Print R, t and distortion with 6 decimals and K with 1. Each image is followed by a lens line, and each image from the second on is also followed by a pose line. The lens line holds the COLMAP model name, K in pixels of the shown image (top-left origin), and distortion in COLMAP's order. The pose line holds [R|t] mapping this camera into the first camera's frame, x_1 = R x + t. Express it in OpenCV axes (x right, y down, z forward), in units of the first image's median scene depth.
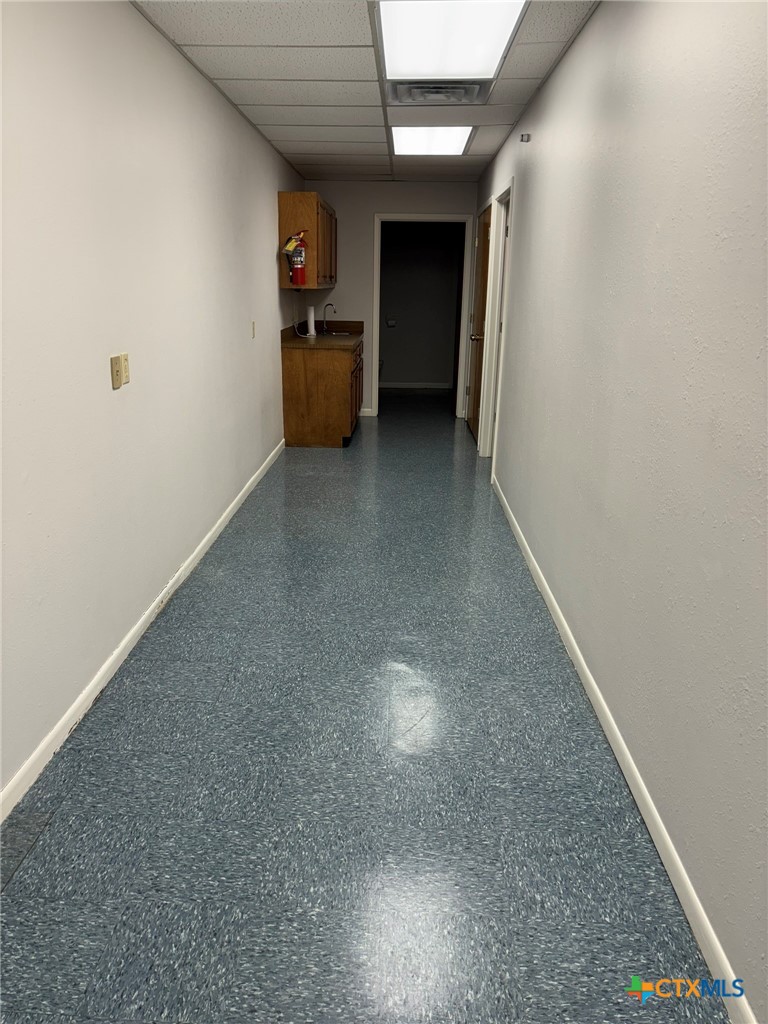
lens RADIAL K [[767.3, 0, 383.7], [0, 767.3, 513.7], [0, 0, 1]] dist [0.000317, -0.001651]
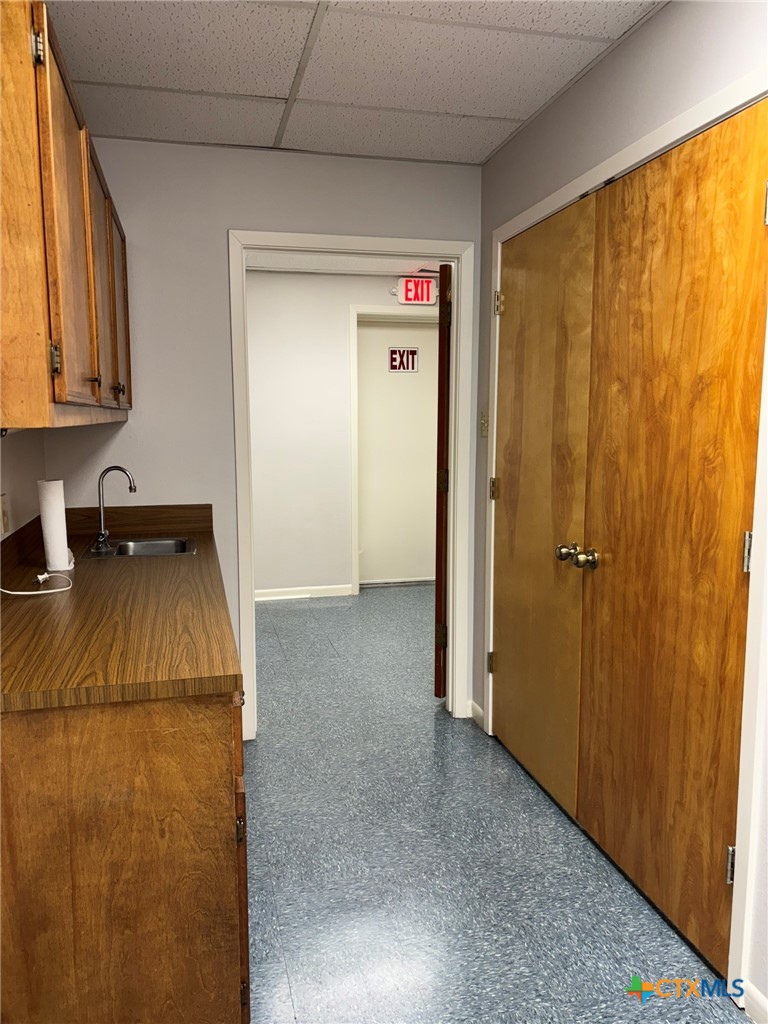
lens RADIAL K [[767.3, 0, 384.6], [0, 767.3, 512.0], [0, 0, 1]] dist [0.000317, -0.001651]
pose [[0.962629, -0.052038, 0.265778, -0.052222], [0.093992, 0.984562, -0.147661, -0.214003], [-0.253991, 0.167124, 0.952659, 0.723940]]
